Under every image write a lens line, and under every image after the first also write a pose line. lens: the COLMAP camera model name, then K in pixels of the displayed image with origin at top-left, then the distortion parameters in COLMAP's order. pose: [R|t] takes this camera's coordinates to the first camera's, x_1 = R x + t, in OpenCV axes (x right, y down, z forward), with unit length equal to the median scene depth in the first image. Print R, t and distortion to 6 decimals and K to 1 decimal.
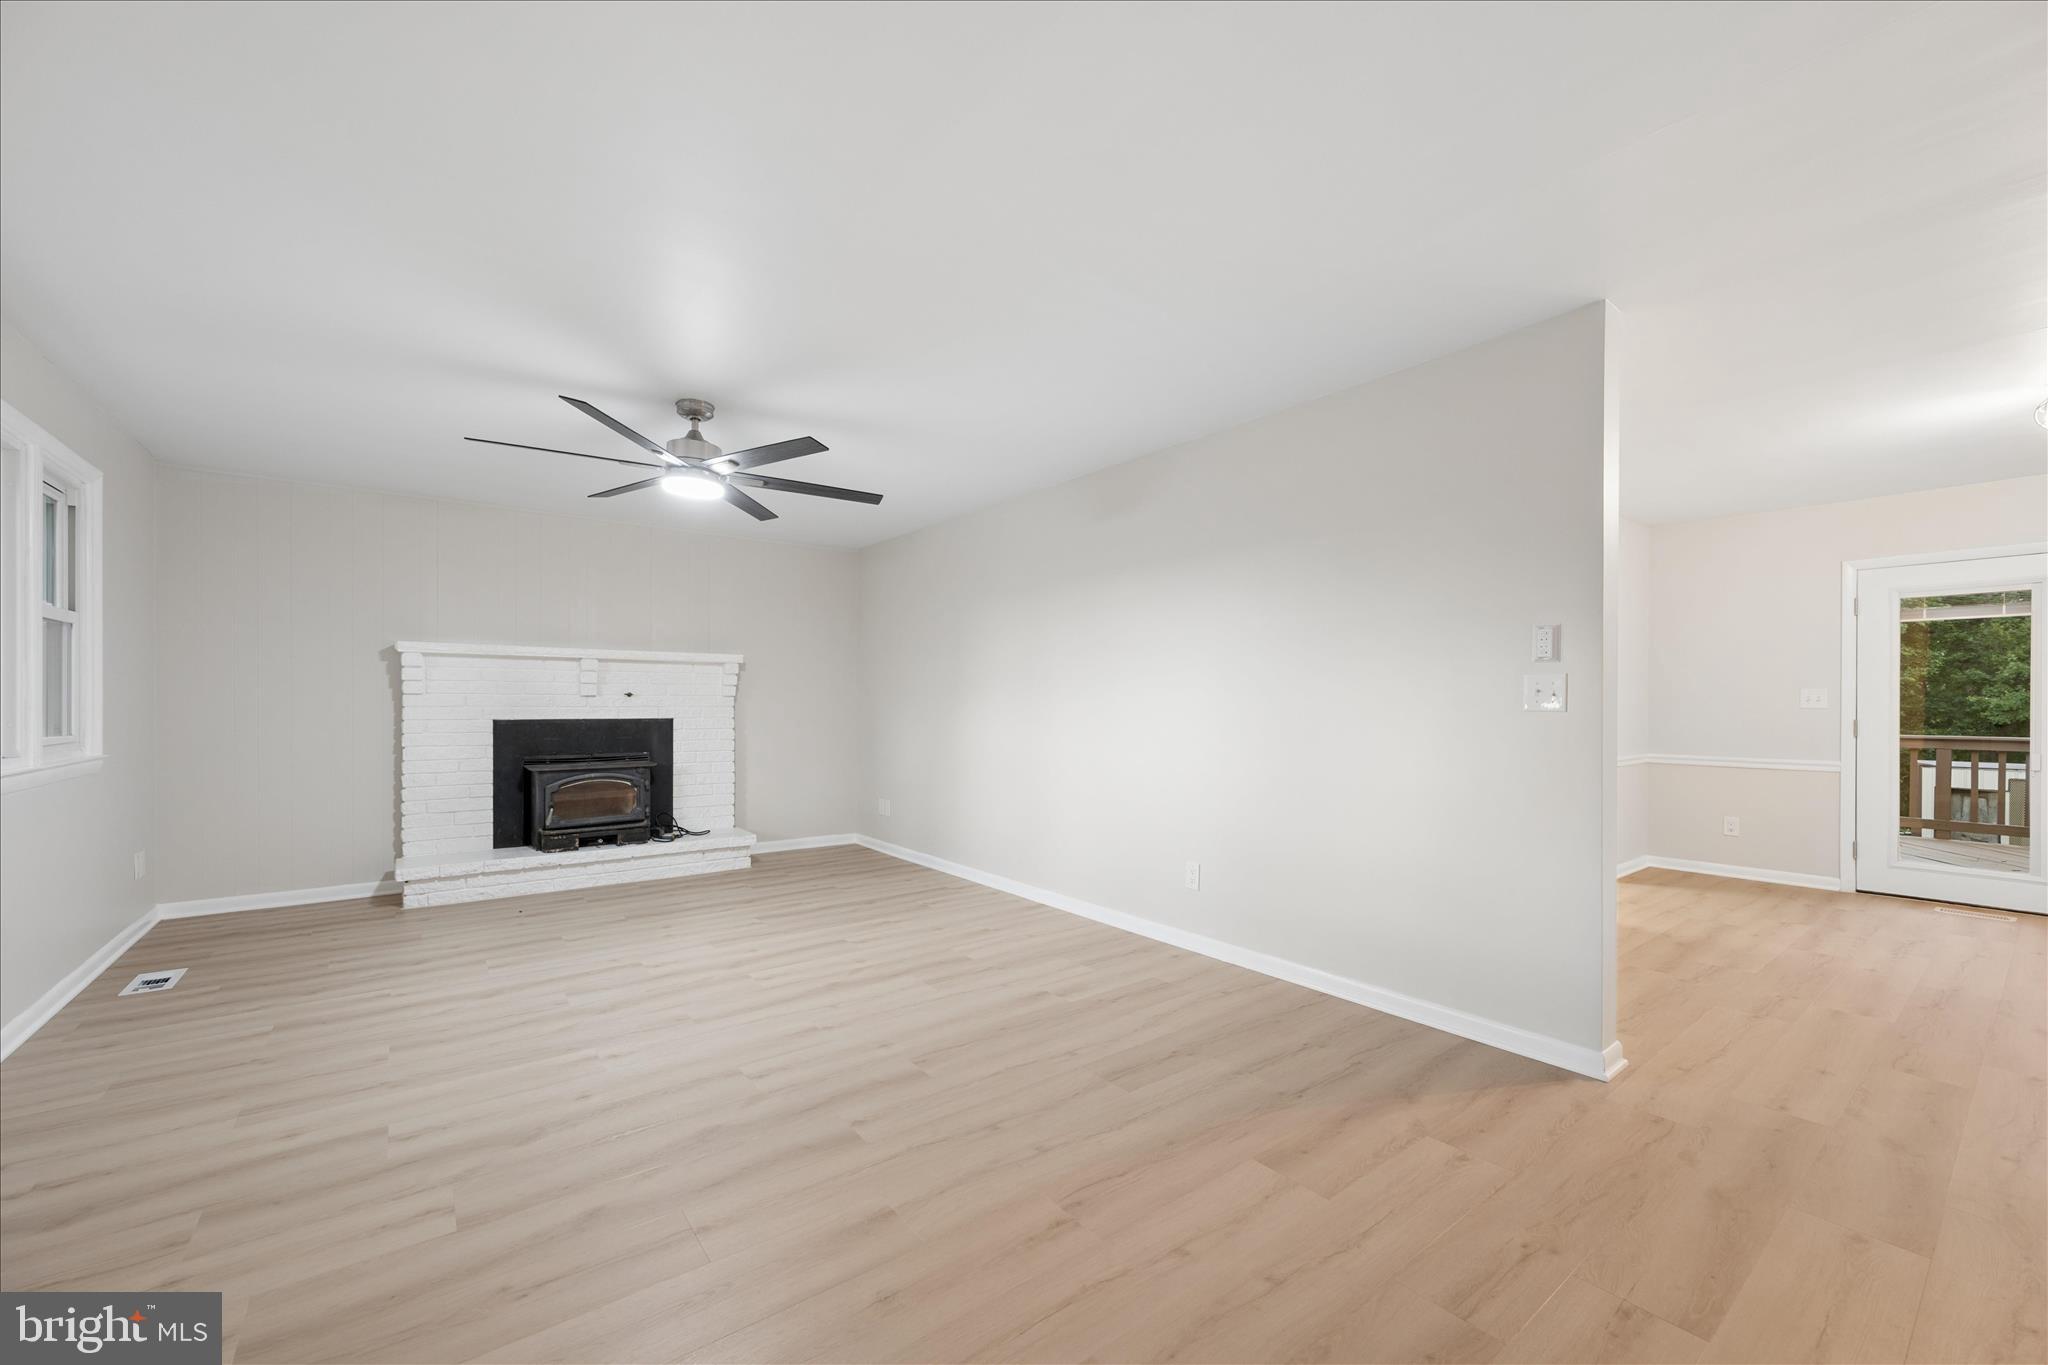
lens RADIAL K [[811.2, 0, 1023.3], [0, 811.2, 706.1], [0, 0, 1]] dist [-0.001052, 0.000084]
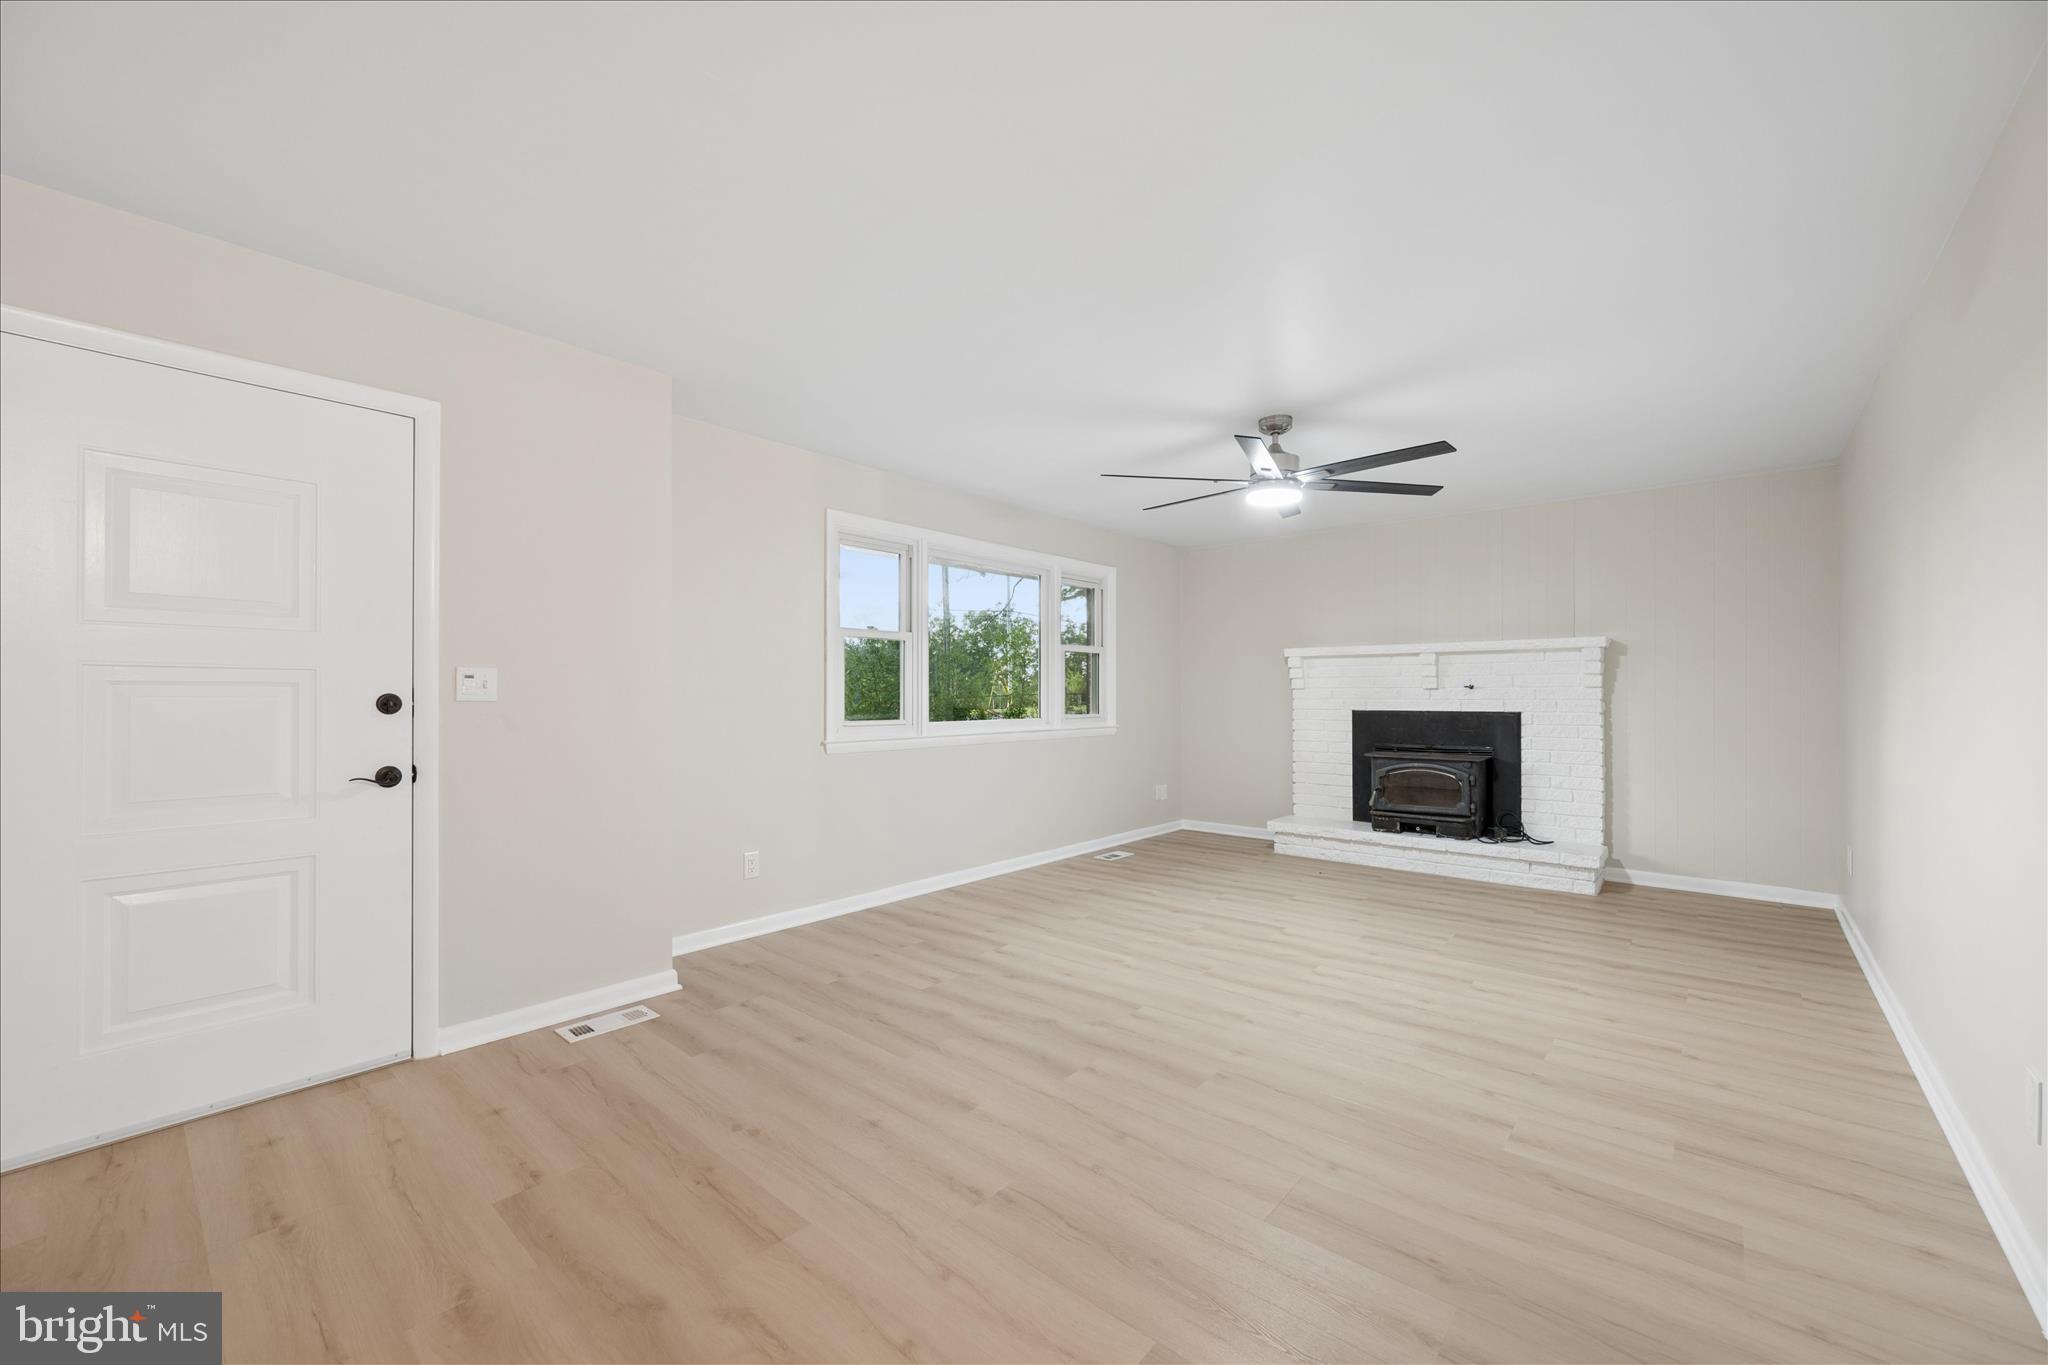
lens RADIAL K [[799.0, 0, 1022.6], [0, 799.0, 686.0], [0, 0, 1]] dist [-0.001807, -0.000071]
pose [[0.196386, -0.015084, -0.980411, 0.508223], [-0.000842, 0.999879, -0.015552, 0.000208], [0.980526, 0.003880, 0.196349, 0.402986]]
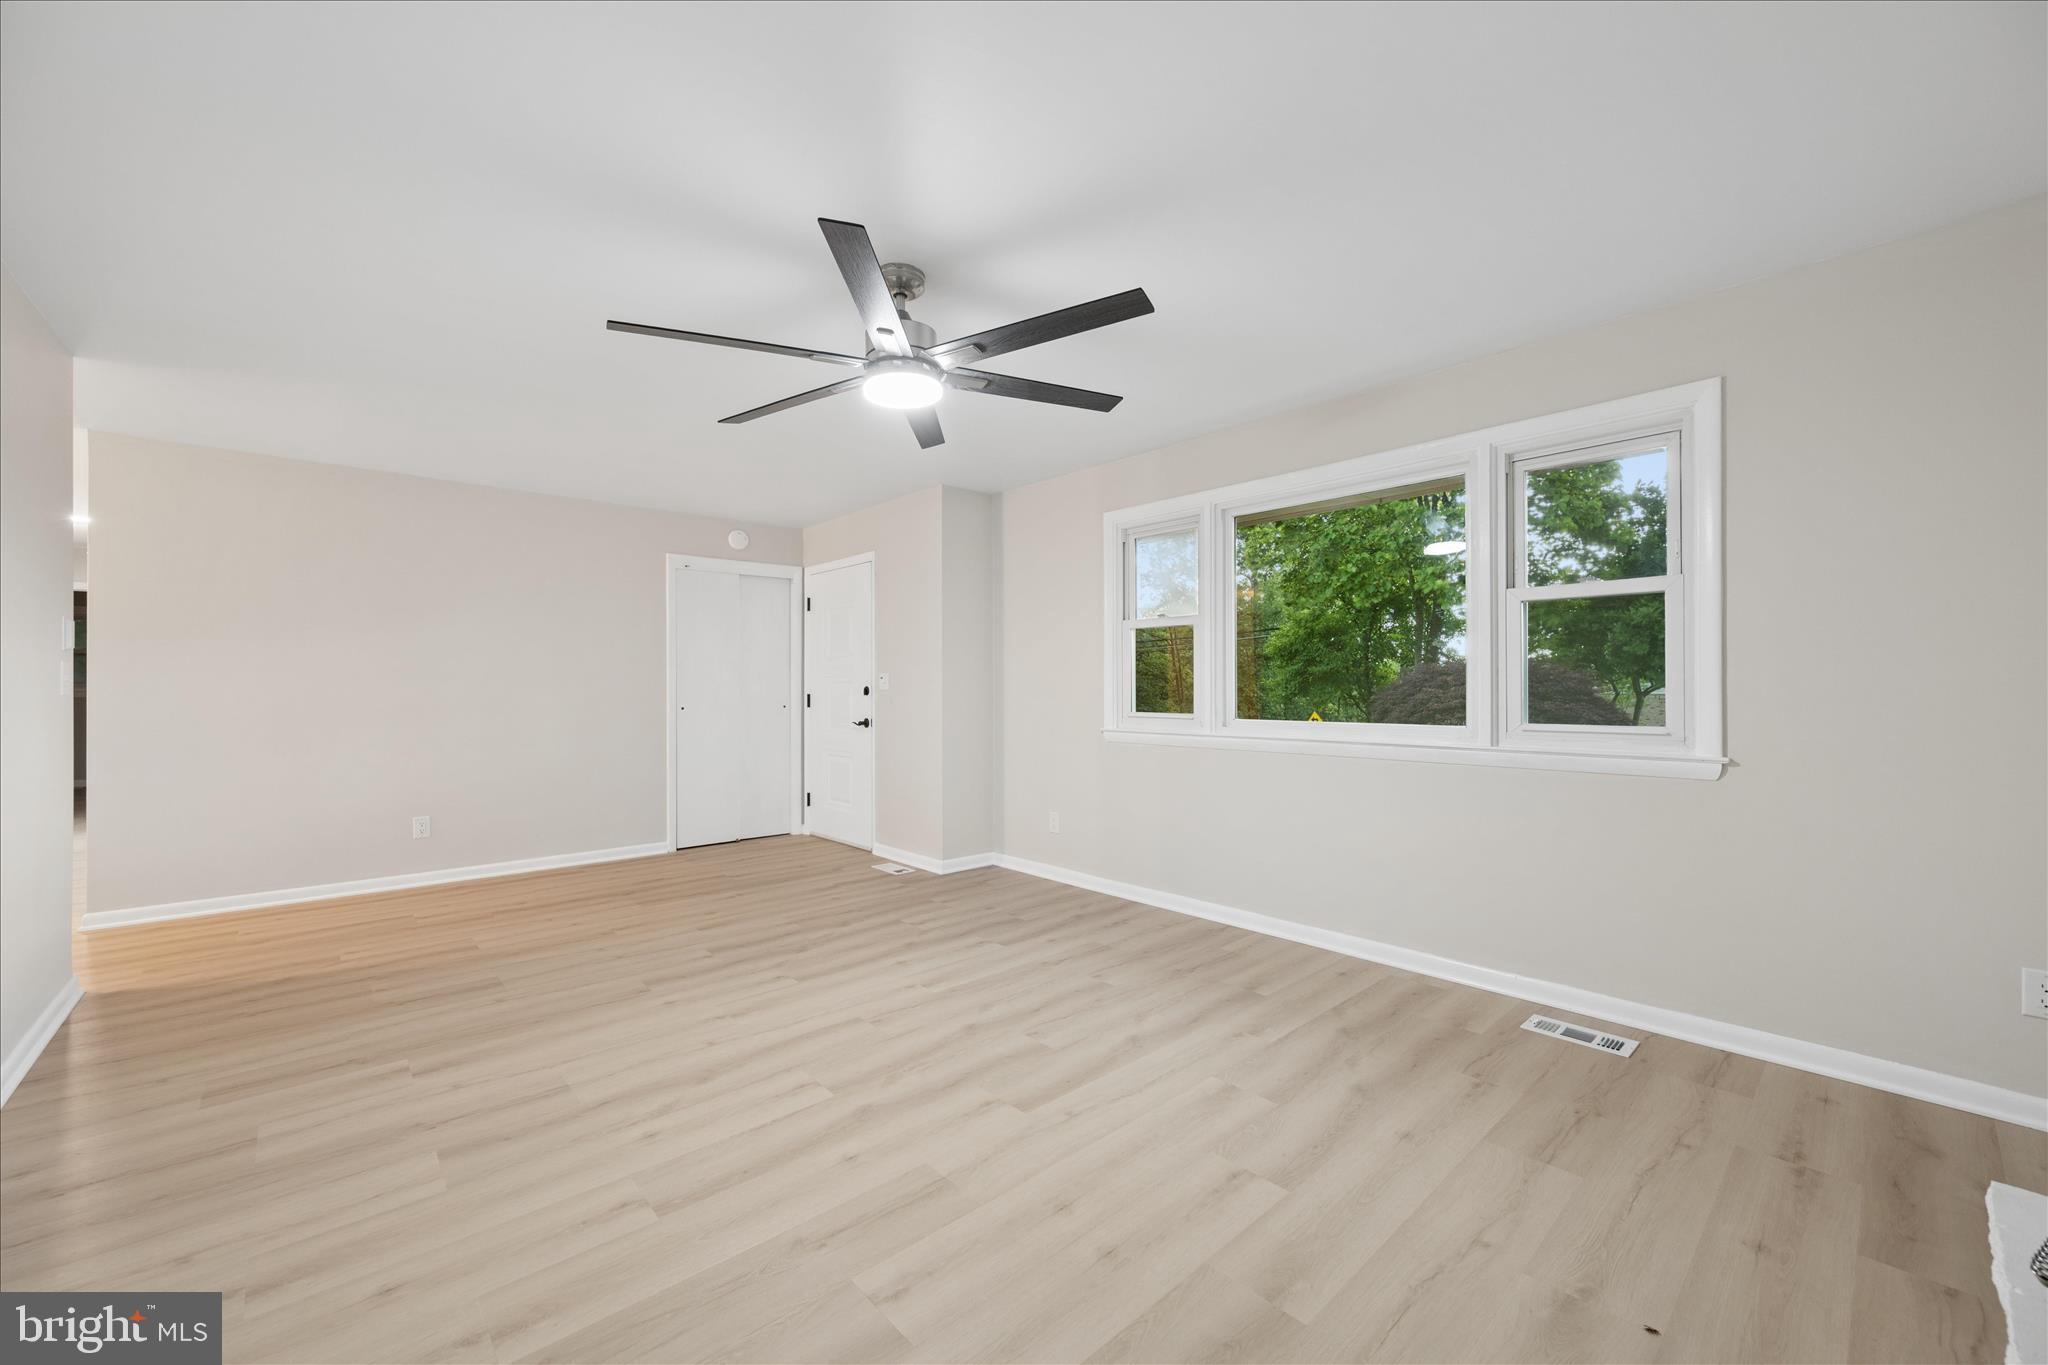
lens RADIAL K [[799.0, 0, 1022.6], [0, 799.0, 686.0], [0, 0, 1]] dist [-0.001807, -0.000071]
pose [[-0.996667, 0.000310, -0.081578, -0.398212], [0.000180, 0.999999, 0.001592, -0.005261], [0.081578, 0.001572, -0.996666, 1.506642]]
